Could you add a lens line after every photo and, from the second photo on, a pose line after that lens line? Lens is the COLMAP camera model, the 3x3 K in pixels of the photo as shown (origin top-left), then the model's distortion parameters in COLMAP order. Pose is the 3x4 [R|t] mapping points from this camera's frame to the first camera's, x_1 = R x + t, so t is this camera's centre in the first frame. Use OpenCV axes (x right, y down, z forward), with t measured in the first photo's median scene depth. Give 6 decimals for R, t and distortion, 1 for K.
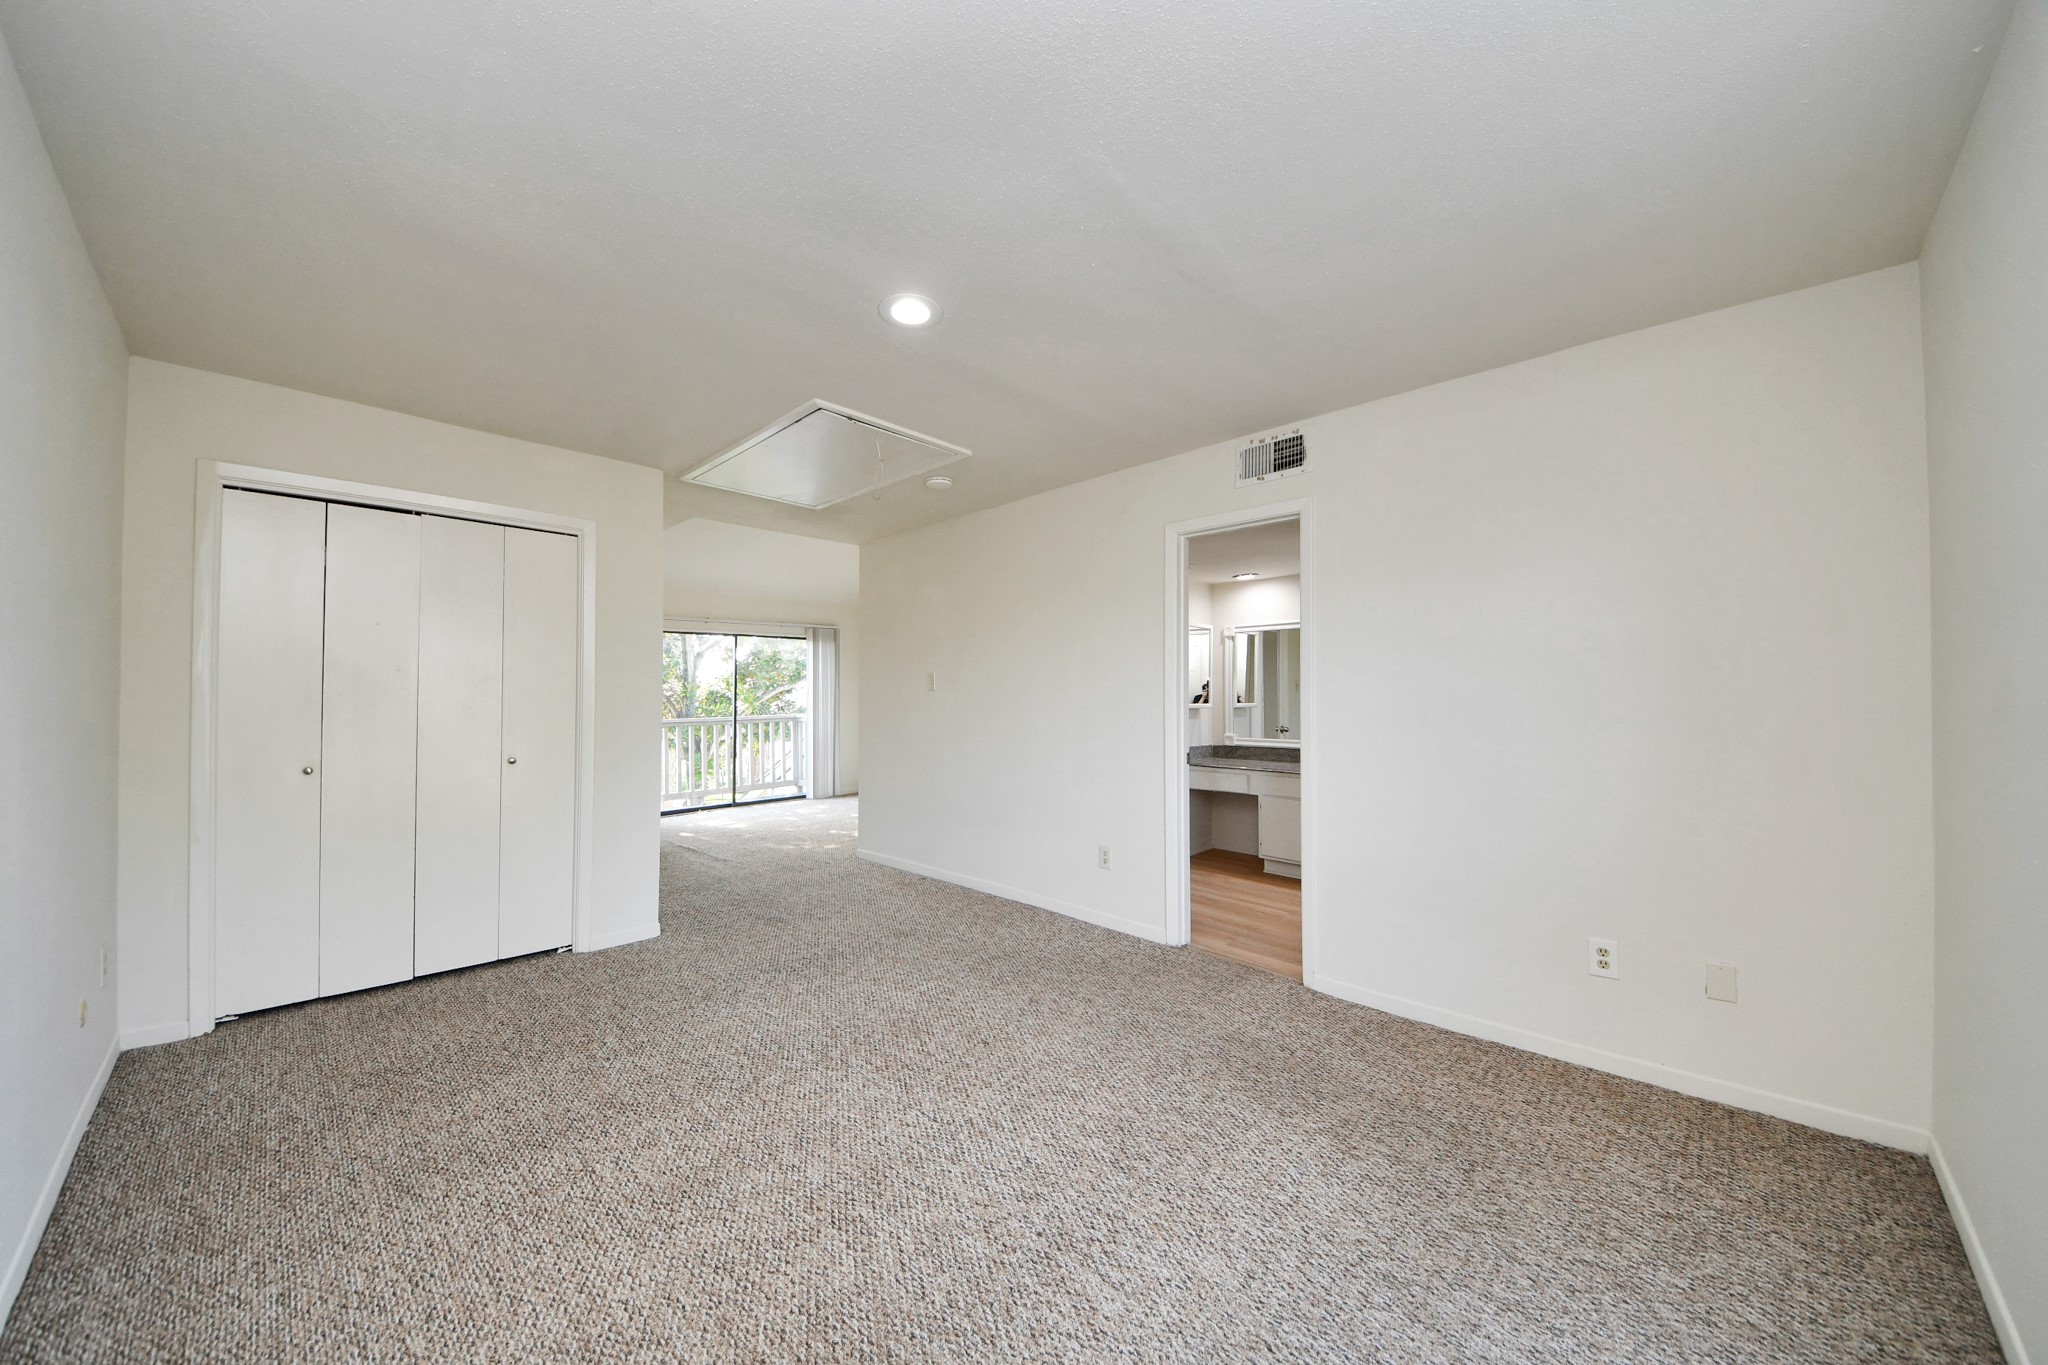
lens RADIAL K [[734.9, 0, 1024.0], [0, 734.9, 682.5], [0, 0, 1]] dist [0.001674, -0.006733]
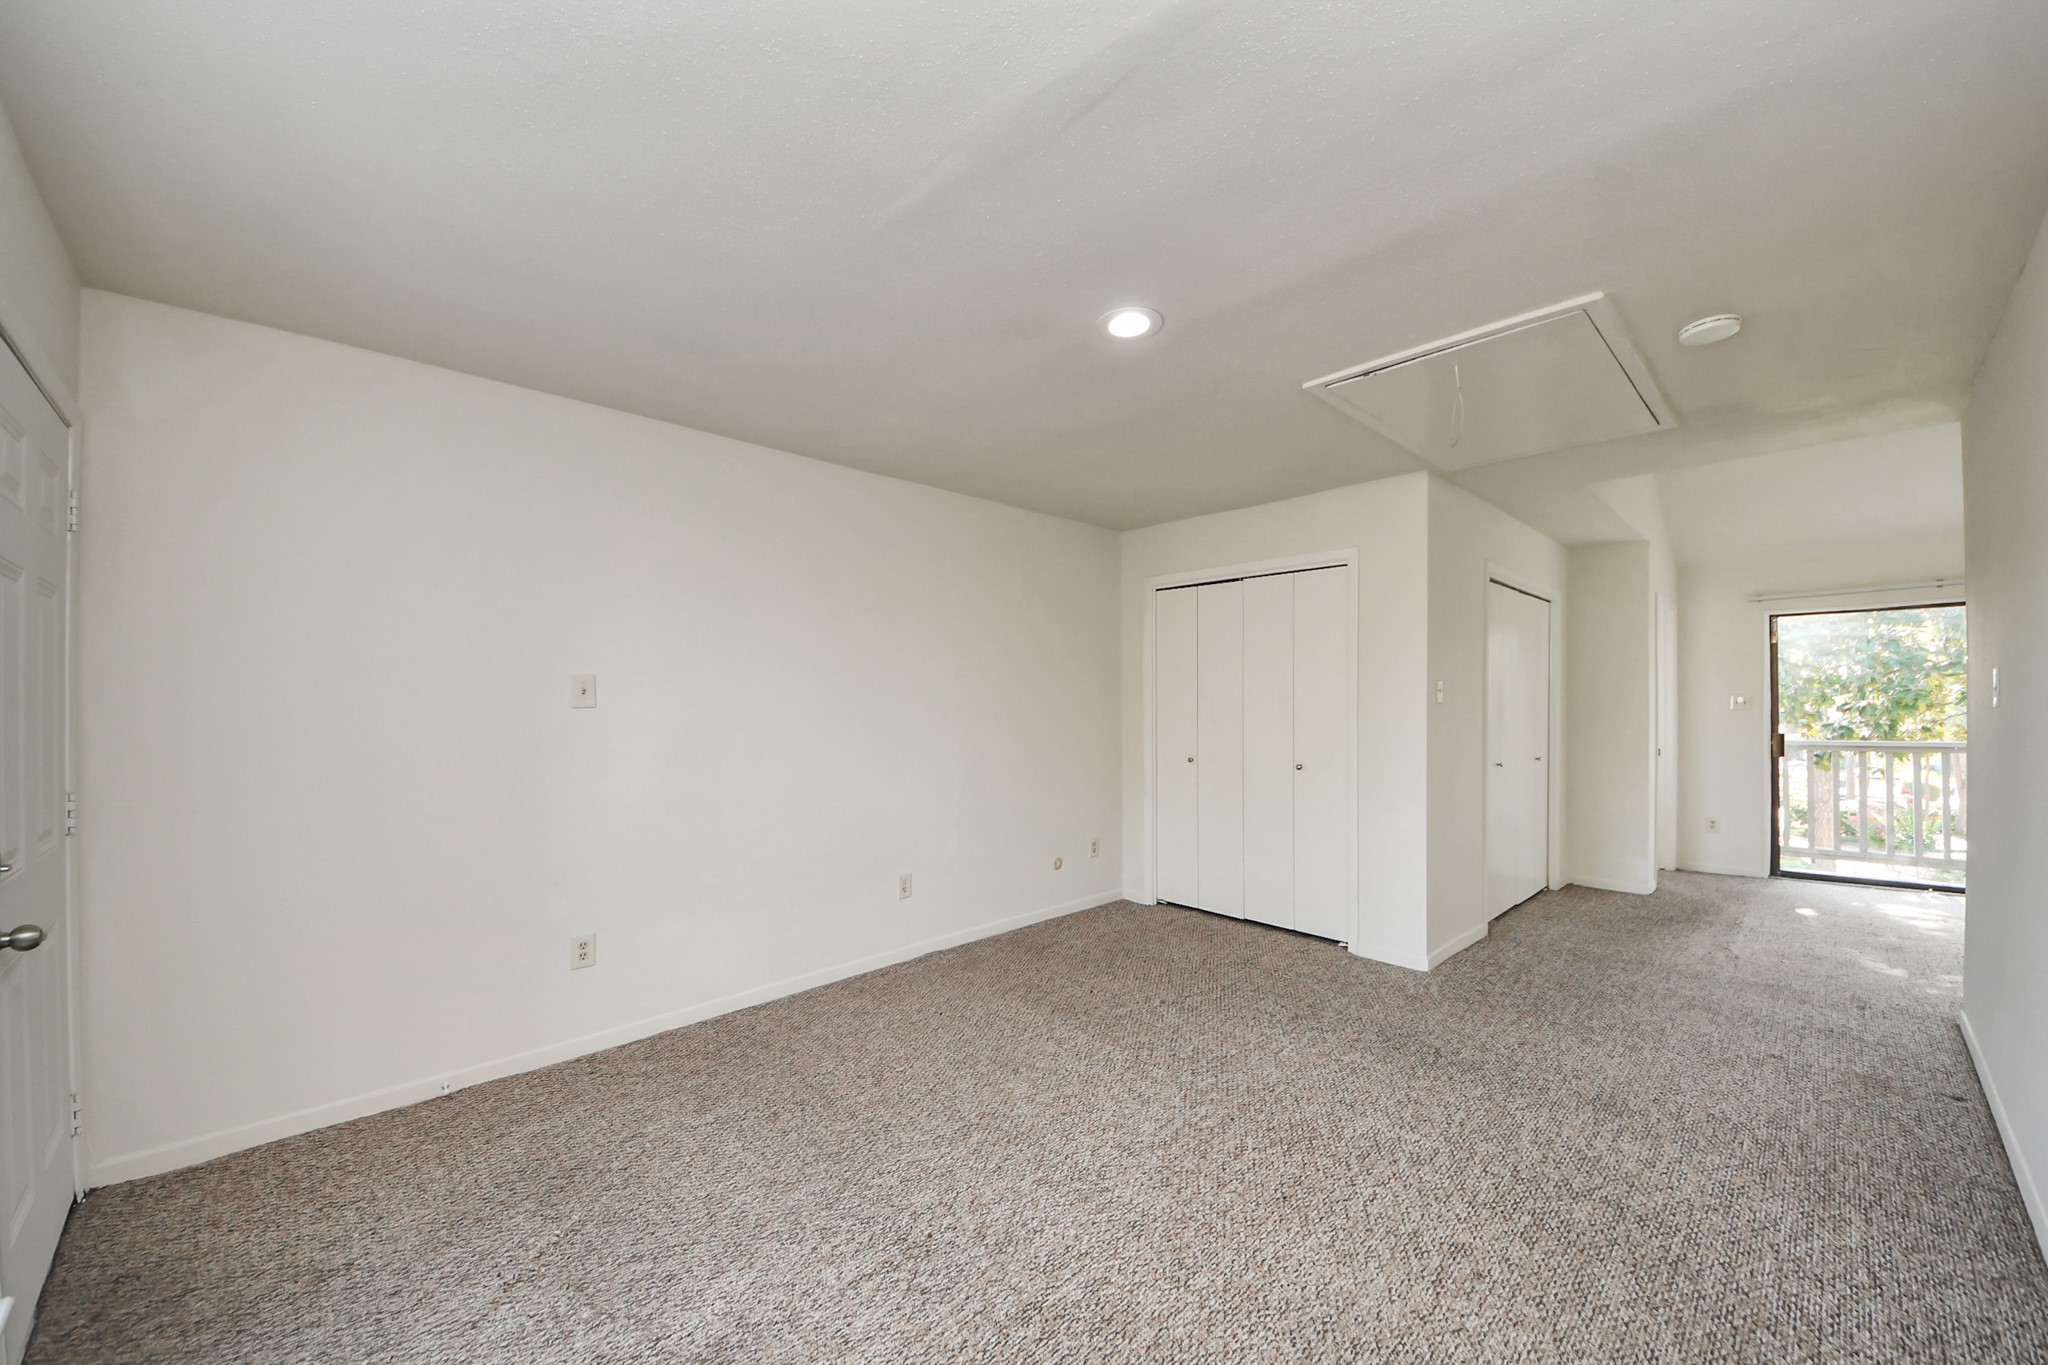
lens RADIAL K [[761.1, 0, 1004.7], [0, 761.1, 695.9], [0, 0, 1]] dist [-0.000762, -0.000428]
pose [[-0.065529, -0.004887, -0.997839, 0.617097], [0.024949, 0.999667, -0.006535, -0.014448], [0.997539, -0.025324, -0.065385, 0.659076]]
